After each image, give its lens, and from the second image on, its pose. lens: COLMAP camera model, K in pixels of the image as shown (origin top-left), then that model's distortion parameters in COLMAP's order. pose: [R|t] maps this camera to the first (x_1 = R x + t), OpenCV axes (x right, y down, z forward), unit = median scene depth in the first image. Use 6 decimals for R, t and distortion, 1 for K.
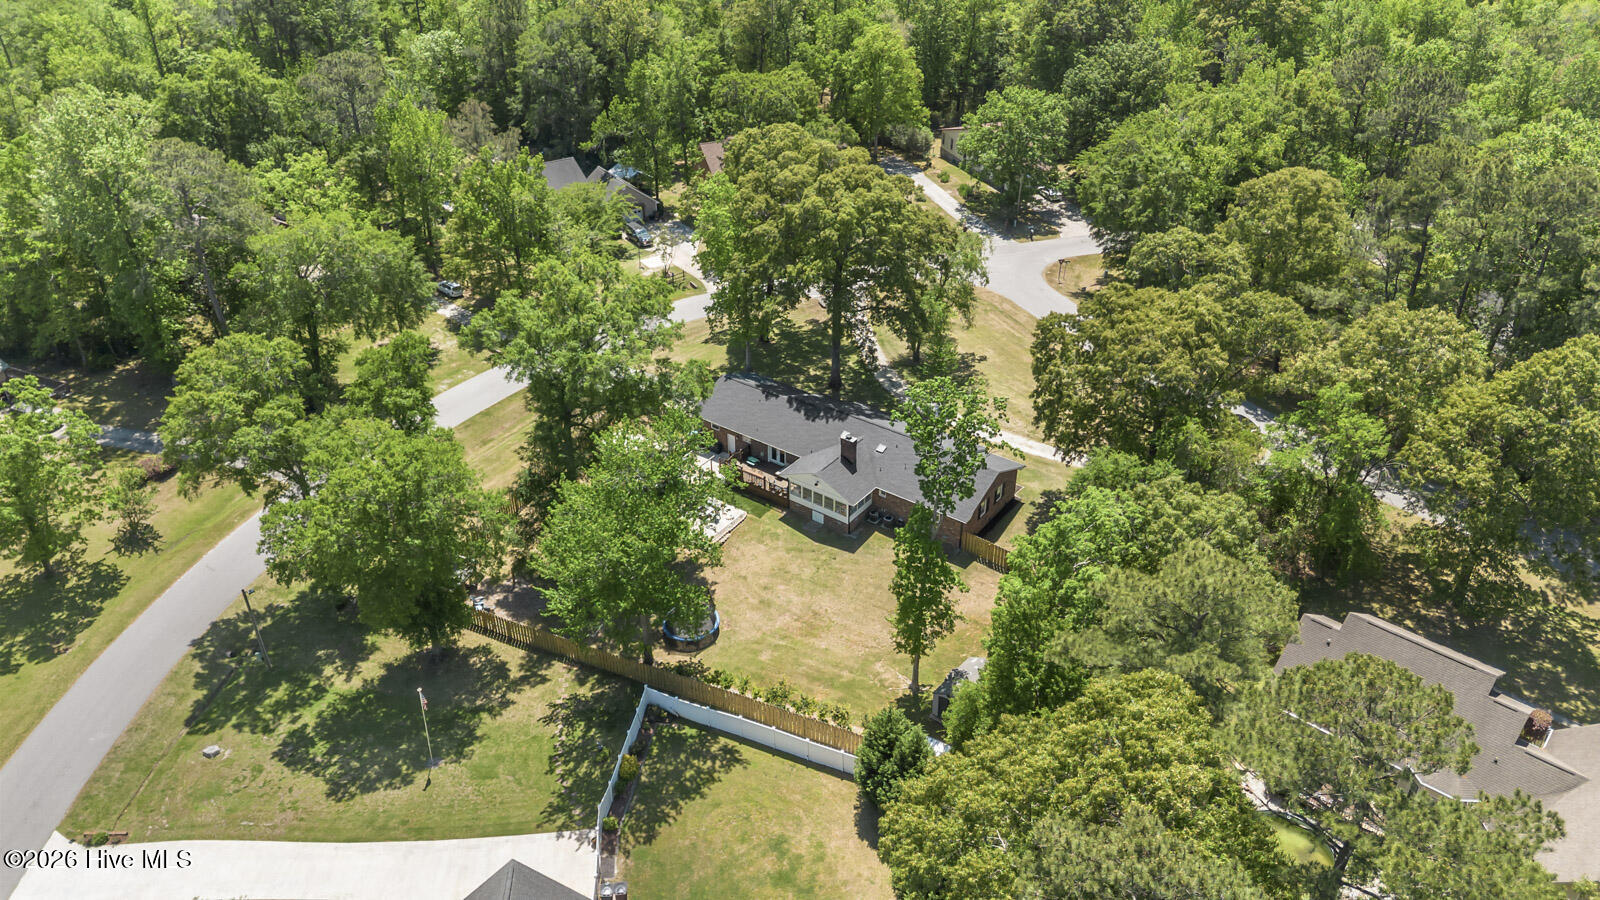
lens RADIAL K [[1125.8, 0, 804.6], [0, 1125.8, 445.8], [0, 0, 1]] dist [0.118063, -0.152126]
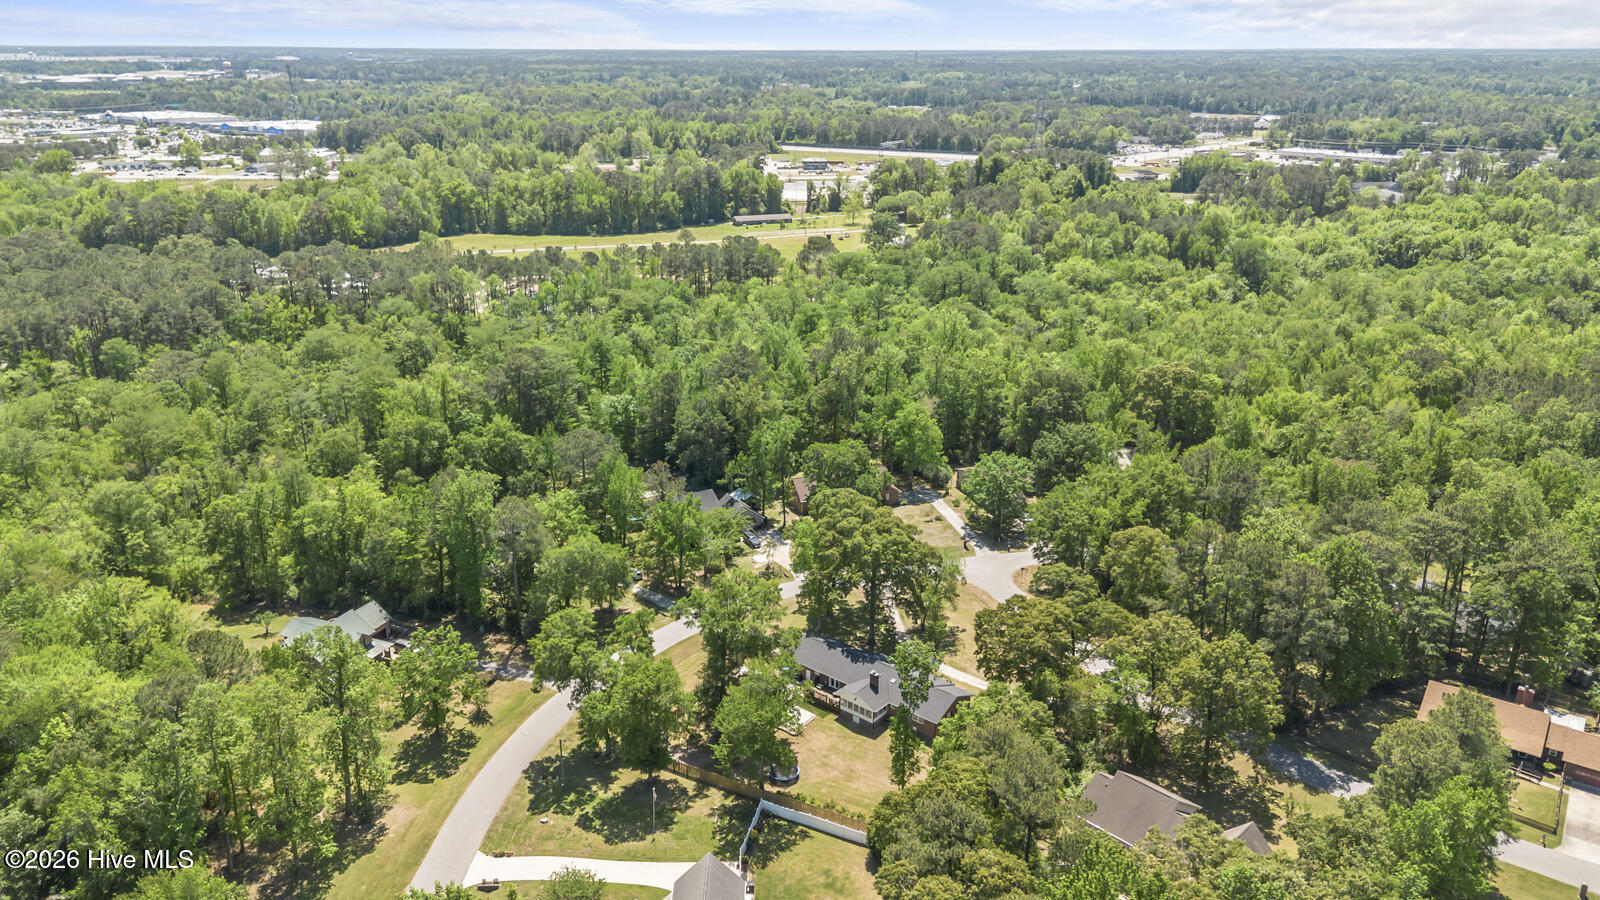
lens RADIAL K [[1125.8, 0, 804.6], [0, 1125.8, 445.8], [0, 0, 1]] dist [0.118063, -0.152126]
pose [[0.997570, 0.024583, -0.065196, 0.035783], [-0.038527, 0.974249, -0.222157, 0.042946], [0.058056, 0.224129, 0.972829, -0.810974]]
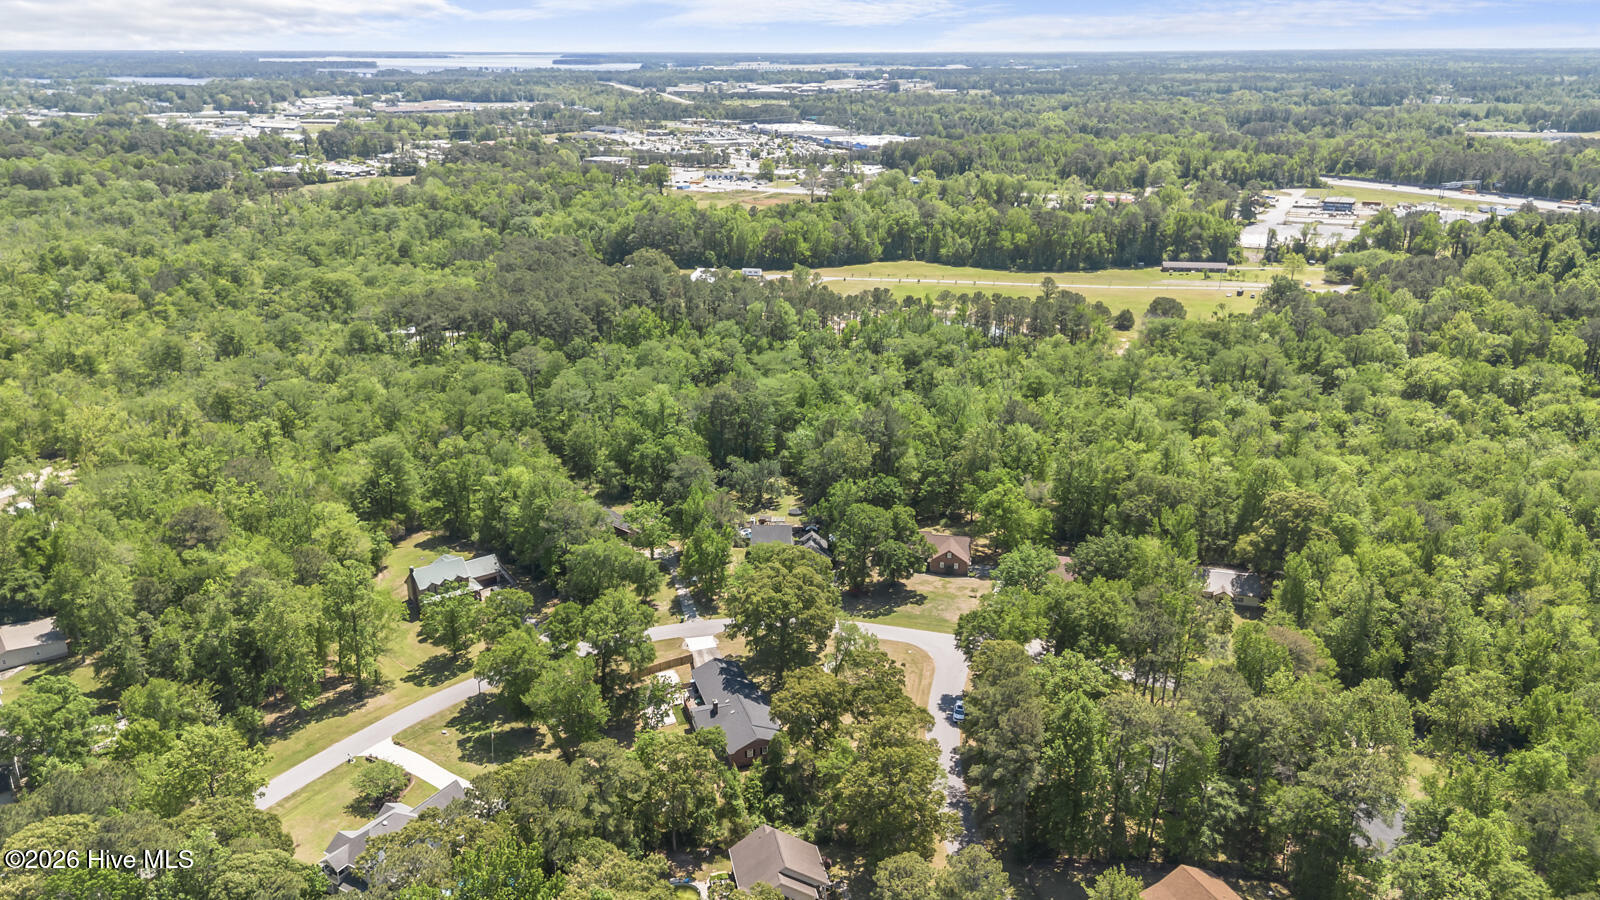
lens RADIAL K [[1125.8, 0, 804.6], [0, 1125.8, 445.8], [0, 0, 1]] dist [0.118063, -0.152126]
pose [[0.823544, 0.187311, -0.535434, 1.207092], [-0.303836, 0.942746, -0.137525, -0.211711], [0.479018, 0.275942, 0.833305, -0.833609]]
